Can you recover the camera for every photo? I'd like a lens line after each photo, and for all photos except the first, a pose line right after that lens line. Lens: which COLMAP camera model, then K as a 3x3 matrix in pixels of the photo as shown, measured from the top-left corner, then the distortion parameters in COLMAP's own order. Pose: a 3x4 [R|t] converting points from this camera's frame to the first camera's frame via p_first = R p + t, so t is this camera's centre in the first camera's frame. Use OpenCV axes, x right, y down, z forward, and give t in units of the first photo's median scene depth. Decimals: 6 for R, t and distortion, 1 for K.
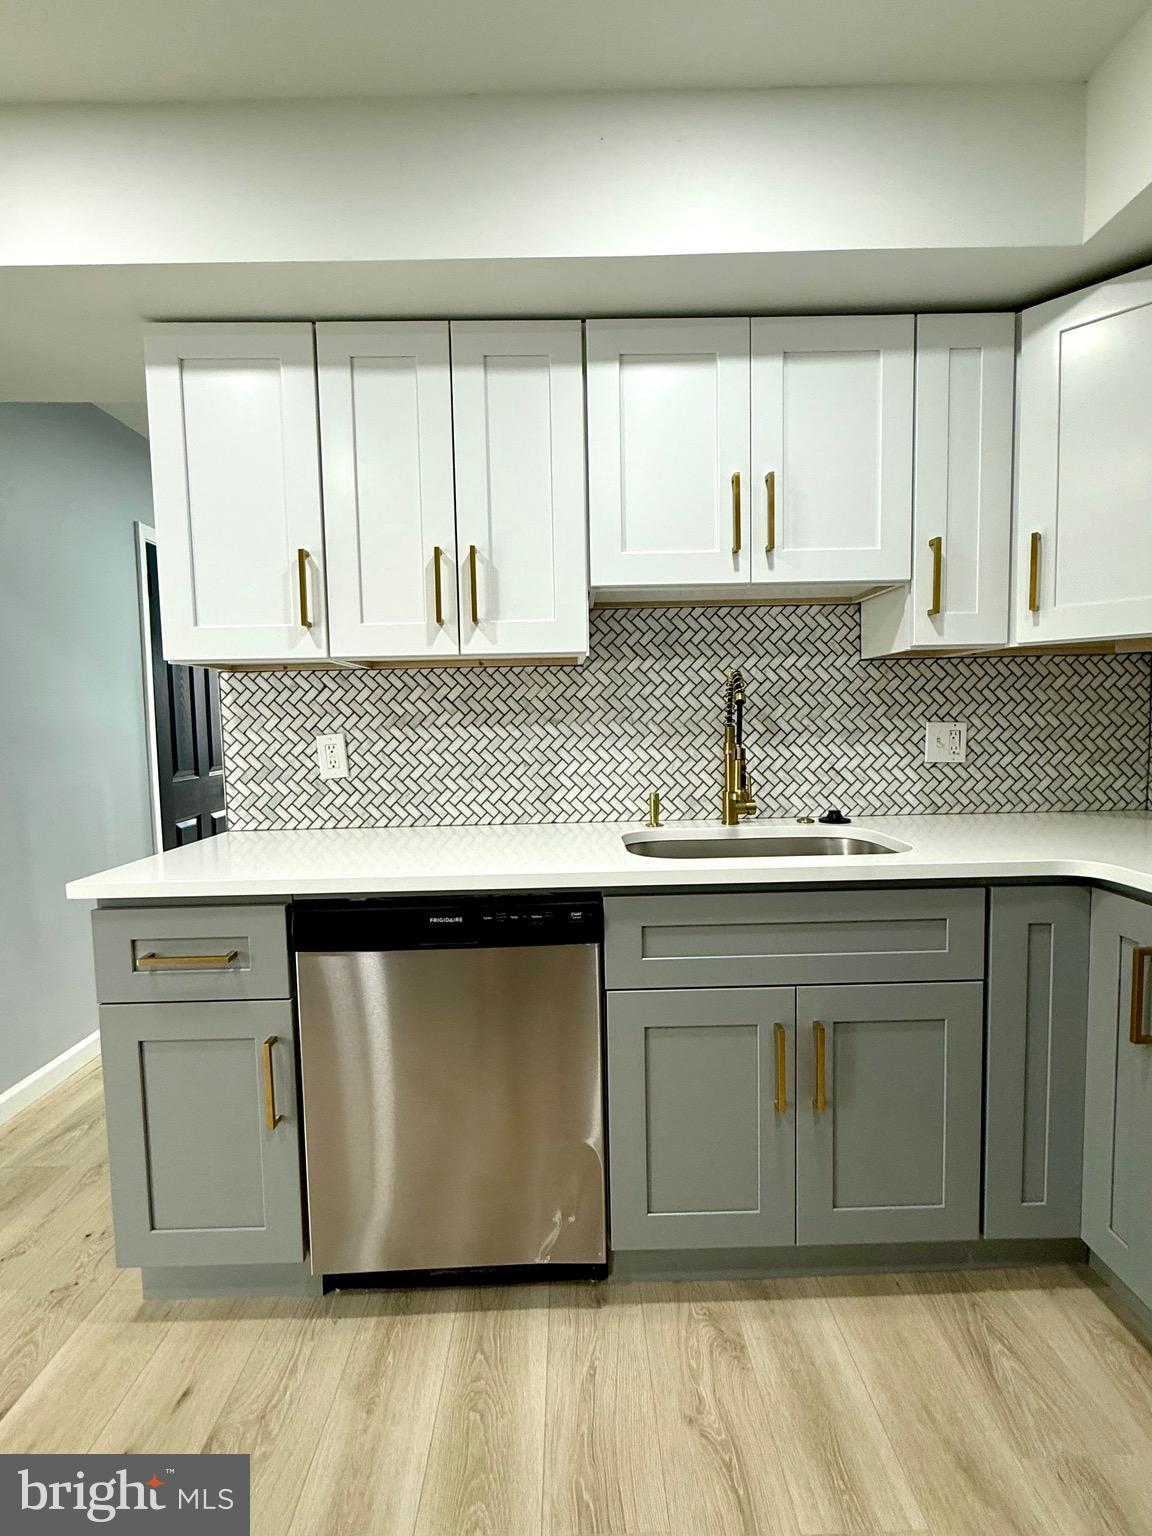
lens RADIAL K [[709.8, 0, 574.3], [0, 709.8, 764.5], [0, 0, 1]] dist [-0.000797, -0.000195]
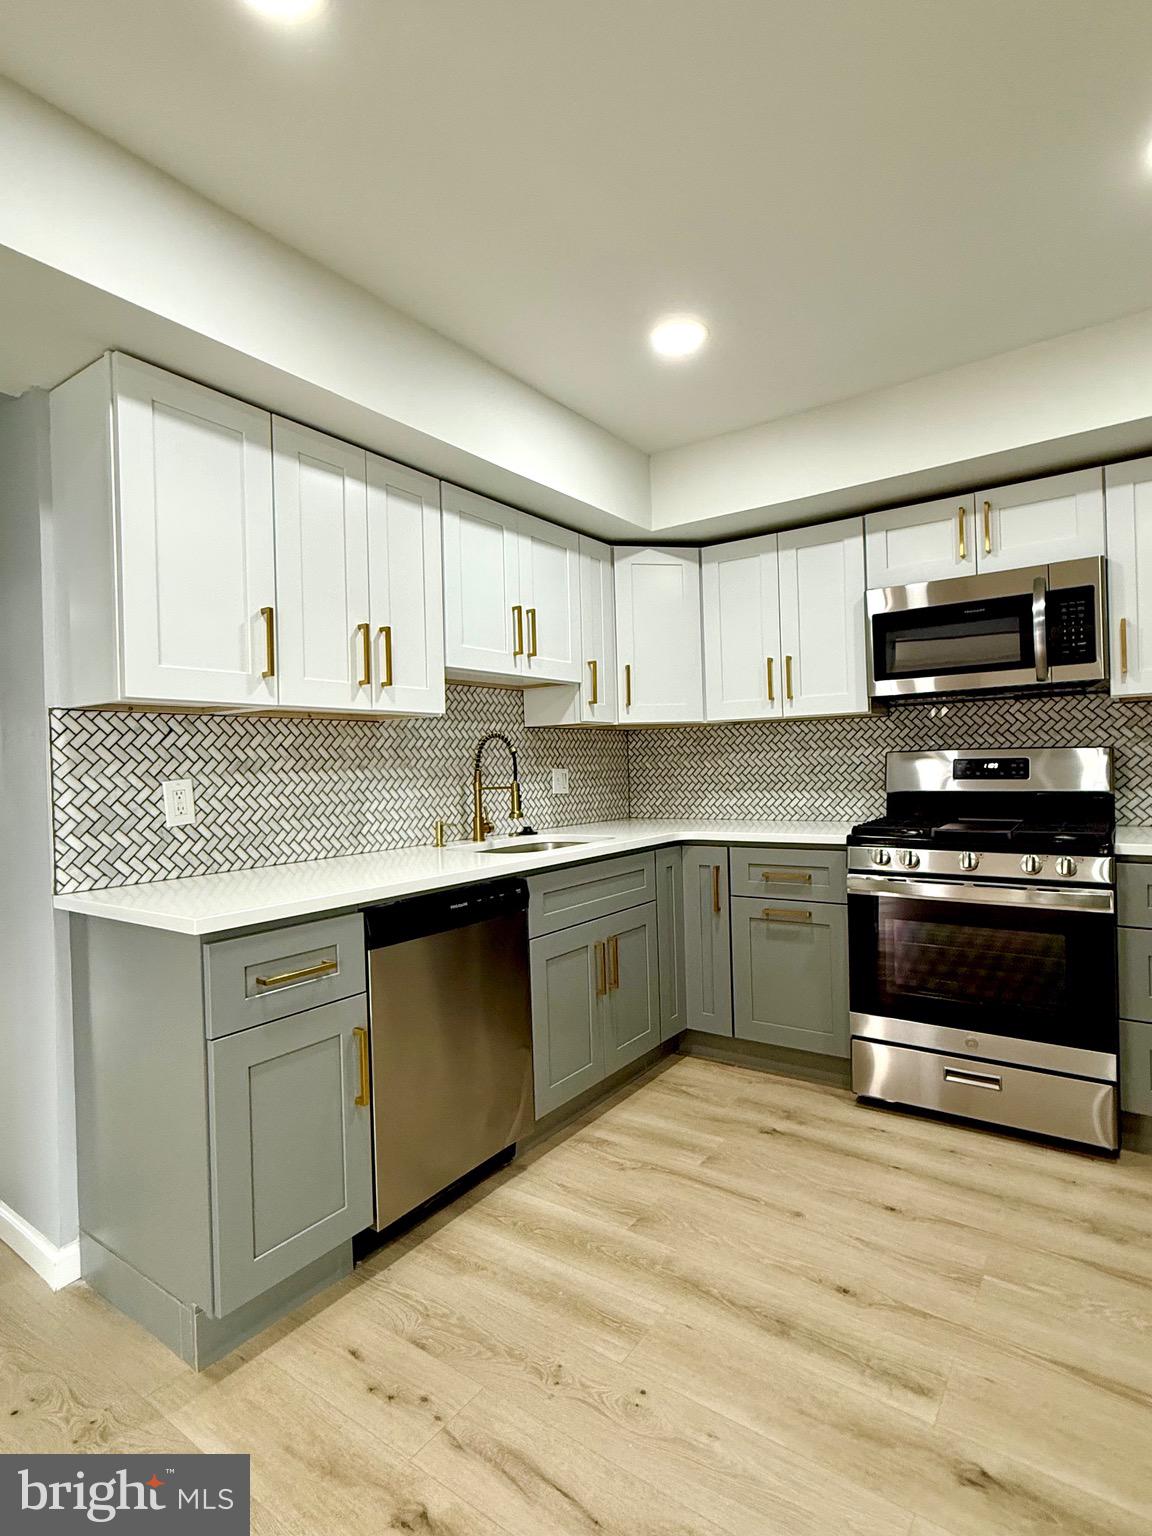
lens RADIAL K [[777.2, 0, 577.3], [0, 777.2, 765.4], [0, 0, 1]] dist [-0.000219, -0.000541]
pose [[0.593421, 0.004508, 0.804880, -0.871723], [0.069172, 0.995999, -0.056577, 0.035536], [-0.801914, 0.089250, 0.590735, -0.063250]]
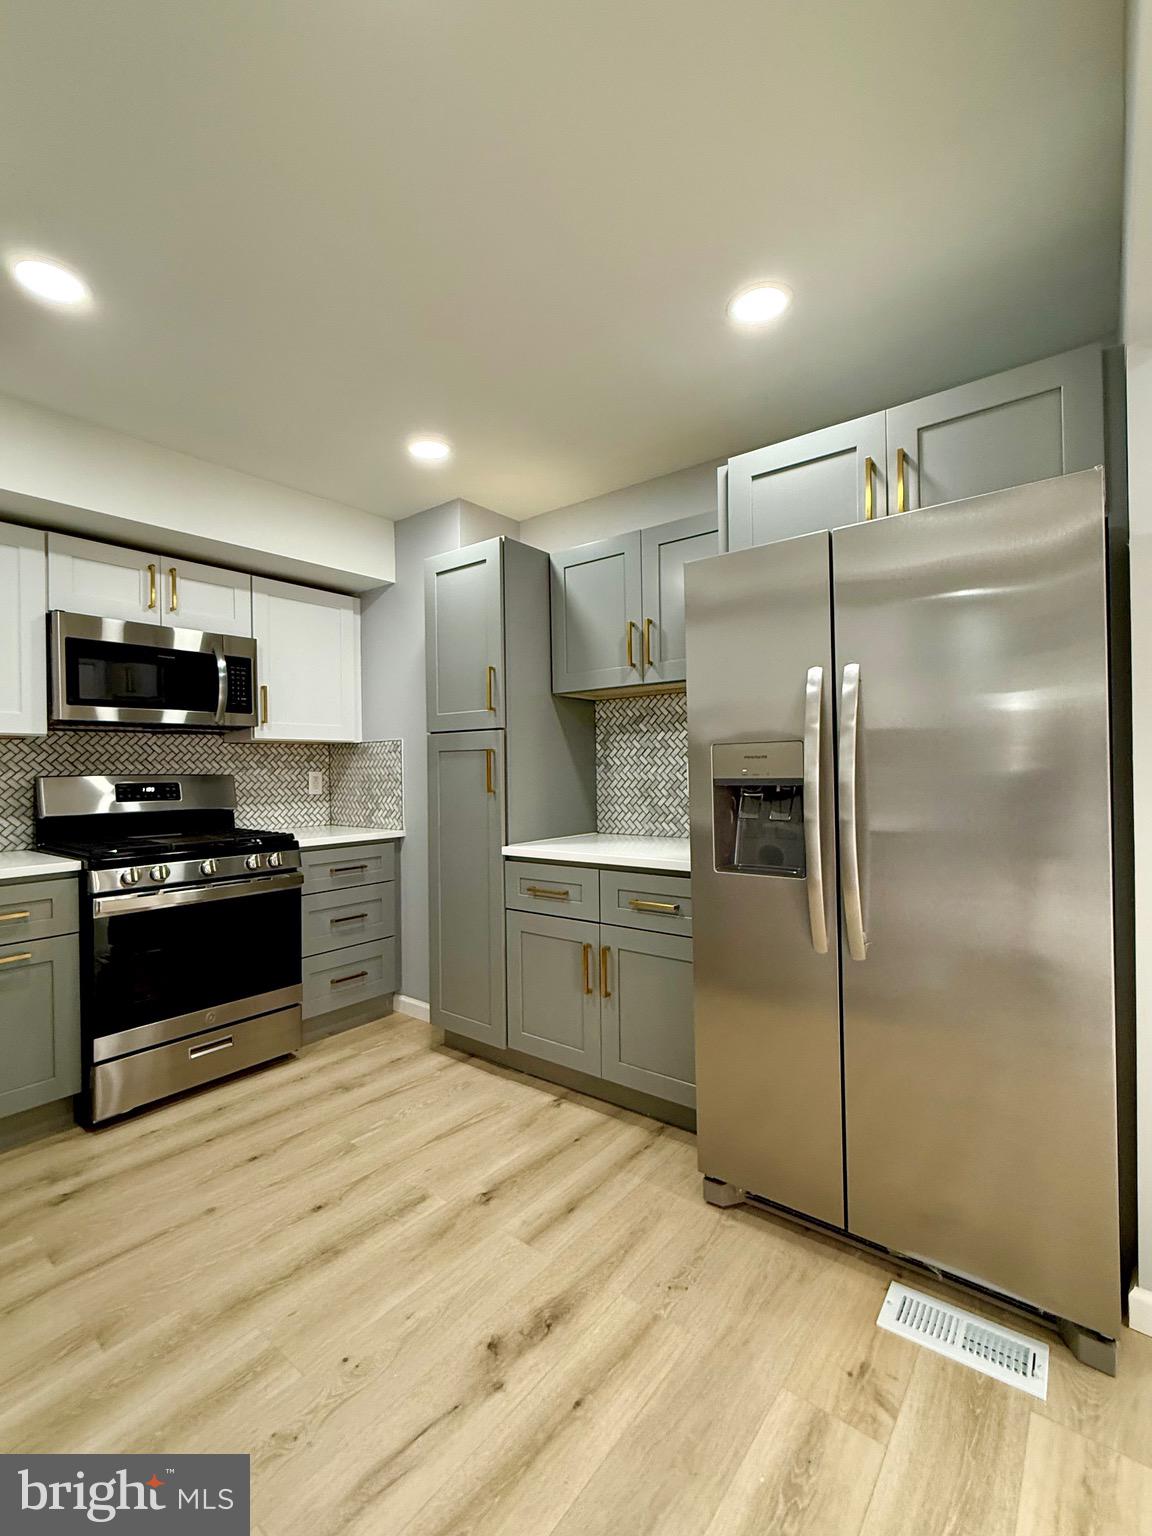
lens RADIAL K [[675.3, 0, 574.2], [0, 675.3, 763.7], [0, 0, 1]] dist [-0.000060, 0.000410]
pose [[-0.770722, 0.038350, 0.636017, -0.885695], [0.074978, 0.996711, 0.030759, -0.024700], [-0.632745, 0.071394, -0.771062, 0.723653]]
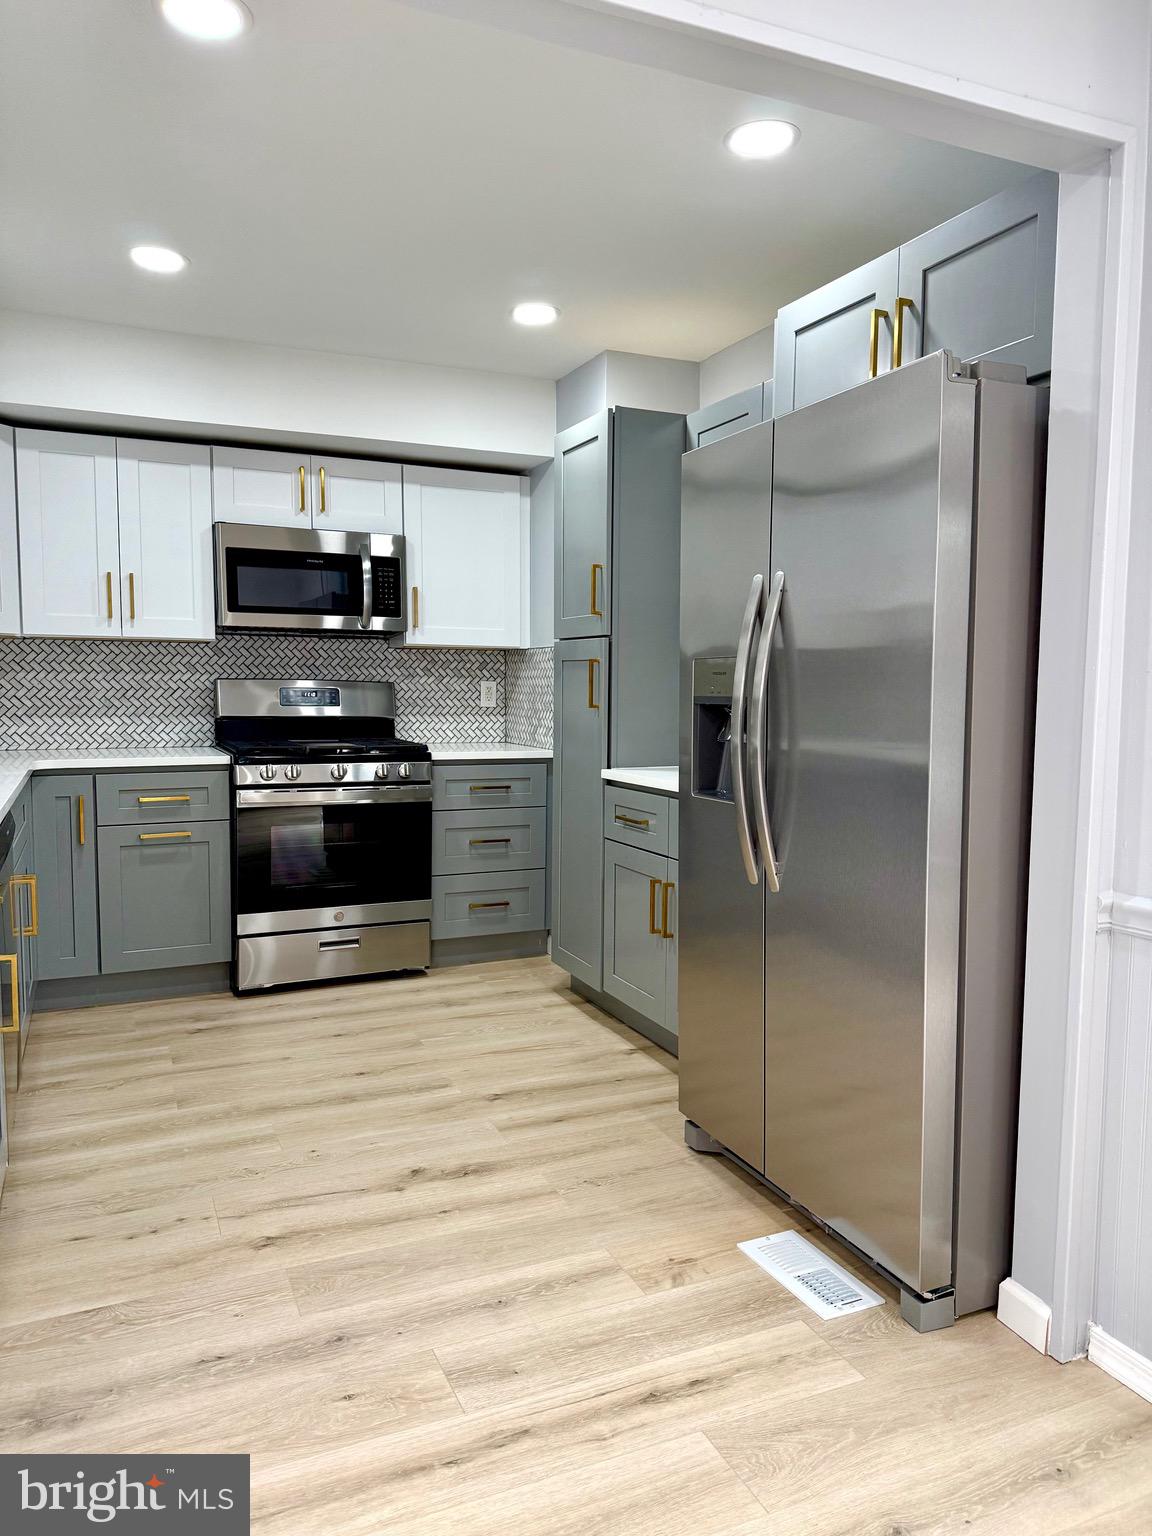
lens RADIAL K [[1055.5, 0, 576.0], [0, 1055.5, 768.0], [0, 0, 1]] dist [0.167089, -0.321587]
pose [[-0.390121, -0.053882, 0.919186, -1.618067], [0.062885, 0.994396, 0.084981, 0.005648], [-0.918614, 0.090955, -0.384547, 0.556197]]
